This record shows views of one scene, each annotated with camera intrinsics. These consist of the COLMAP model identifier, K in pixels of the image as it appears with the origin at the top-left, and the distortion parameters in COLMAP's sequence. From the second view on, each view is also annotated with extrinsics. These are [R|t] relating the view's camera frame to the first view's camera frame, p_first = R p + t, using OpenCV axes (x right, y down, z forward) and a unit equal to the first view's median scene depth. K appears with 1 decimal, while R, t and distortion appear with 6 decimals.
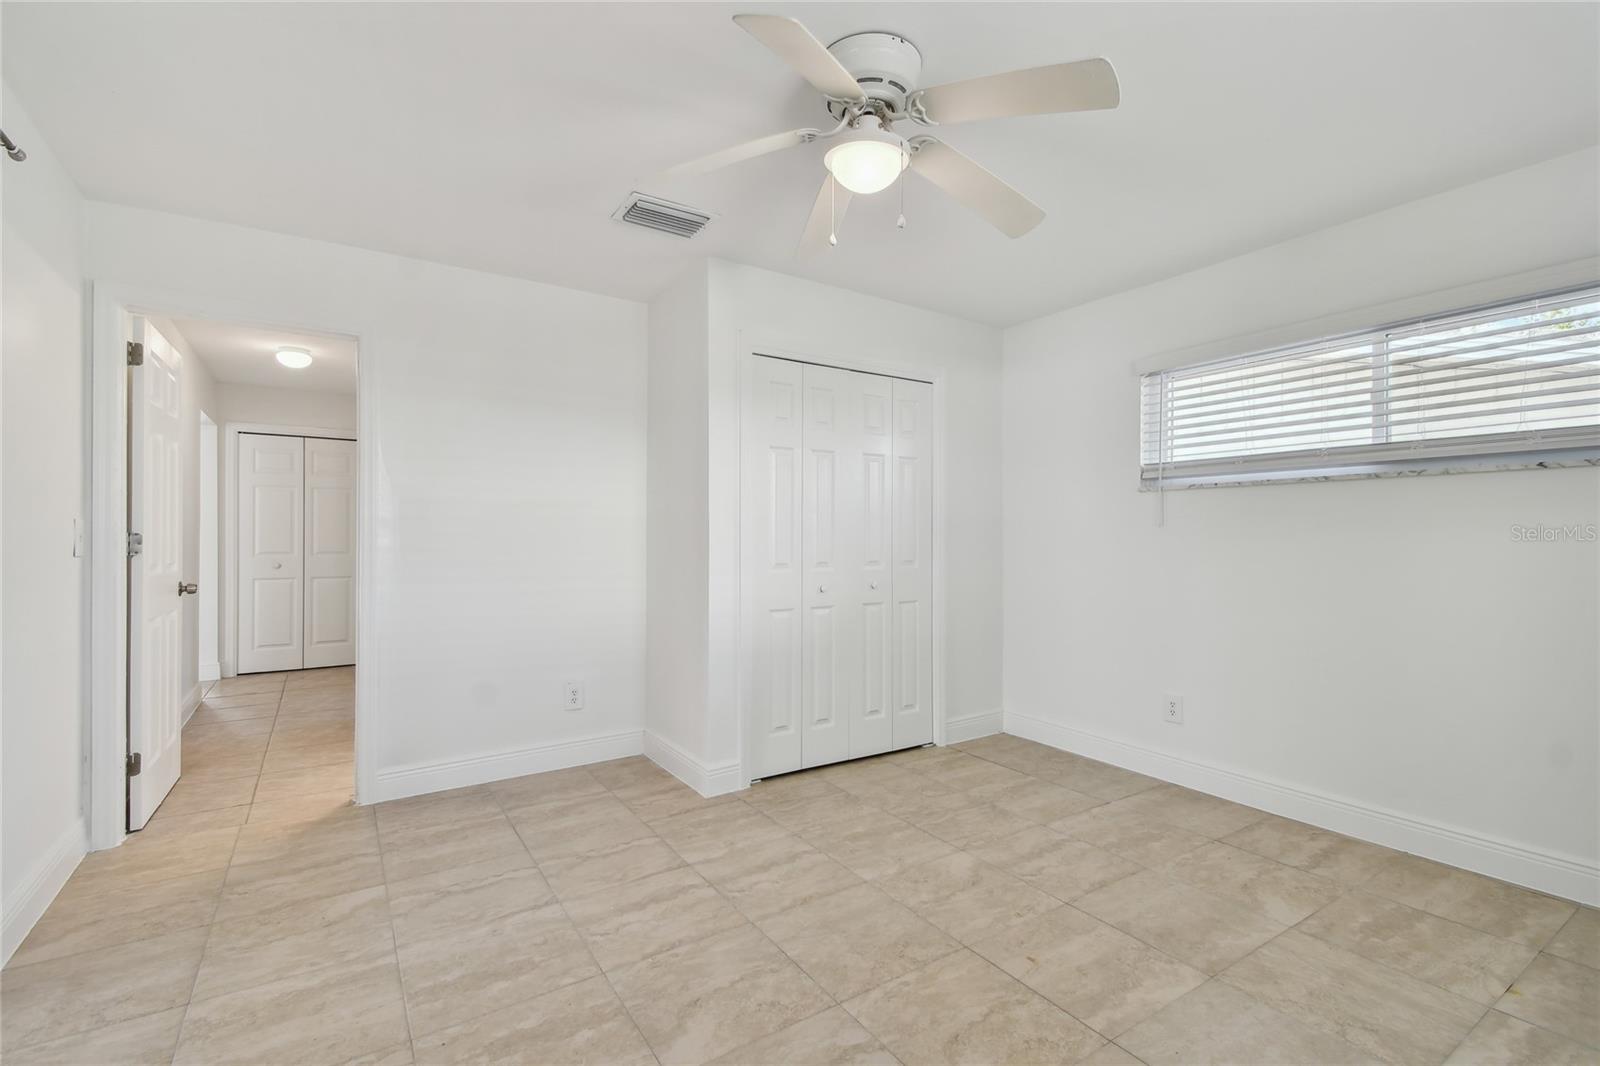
lens RADIAL K [[704.3, 0, 801.8], [0, 704.3, 537.6], [0, 0, 1]] dist [0.049360, -0.024842]
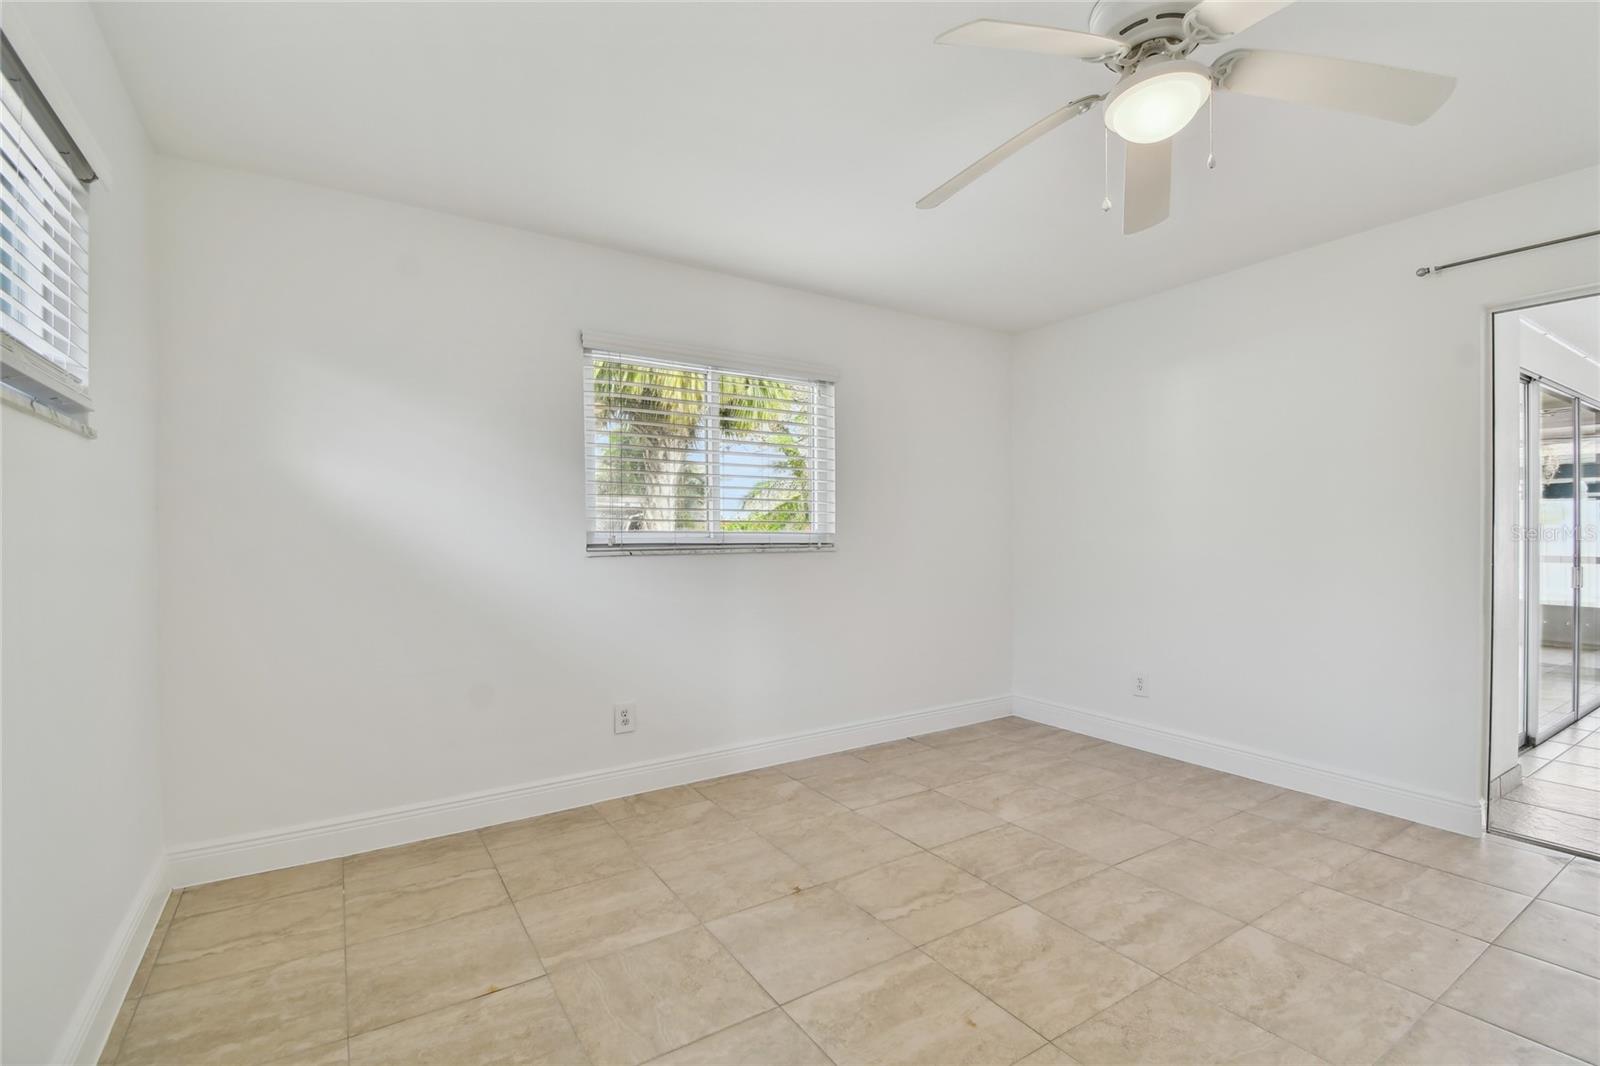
lens RADIAL K [[719.6, 0, 800.0], [0, 719.6, 533.0], [0, 0, 1]] dist [0.000949, -0.015253]
pose [[-0.999978, 0.006068, 0.002696, 0.387544], [0.006057, 0.999974, -0.003982, 0.003747], [-0.002720, -0.003966, -0.999988, 1.387032]]
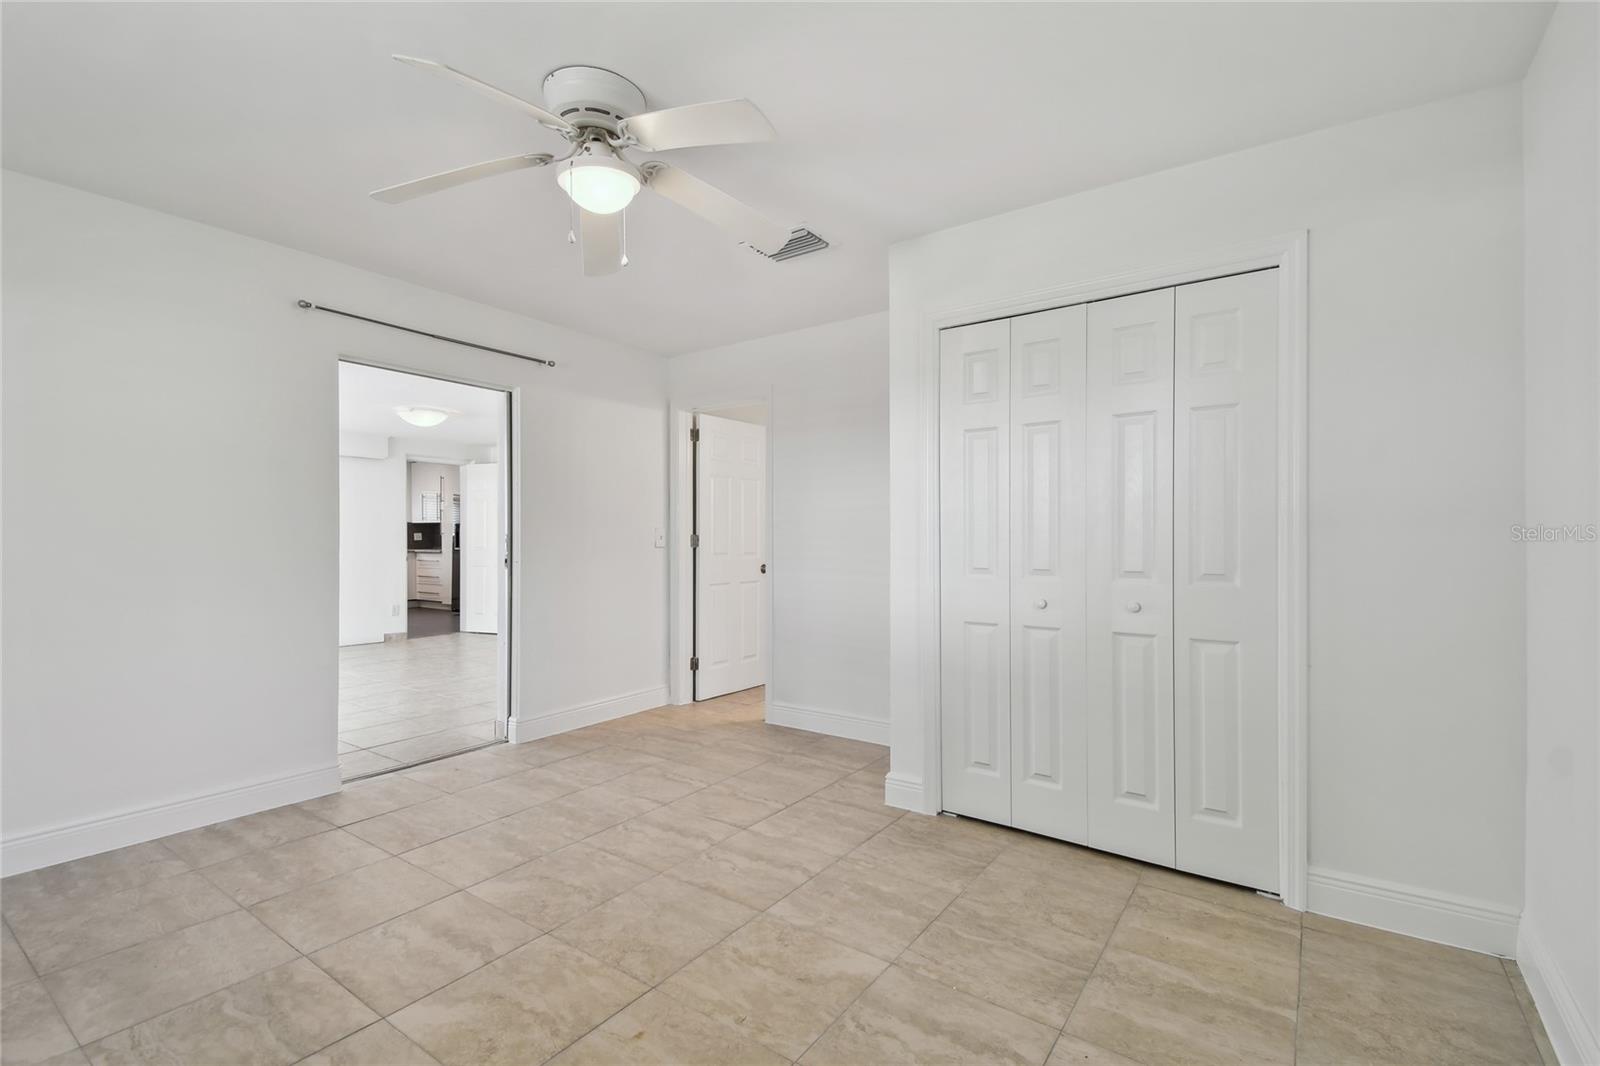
lens RADIAL K [[704.3, 0, 801.8], [0, 704.3, 537.6], [0, 0, 1]] dist [0.049360, -0.024842]
pose [[0.374743, 0.000022, -0.927129, 0.876046], [-0.001725, 0.999998, -0.000673, 0.003018], [0.927127, 0.001851, 0.374743, 0.641113]]
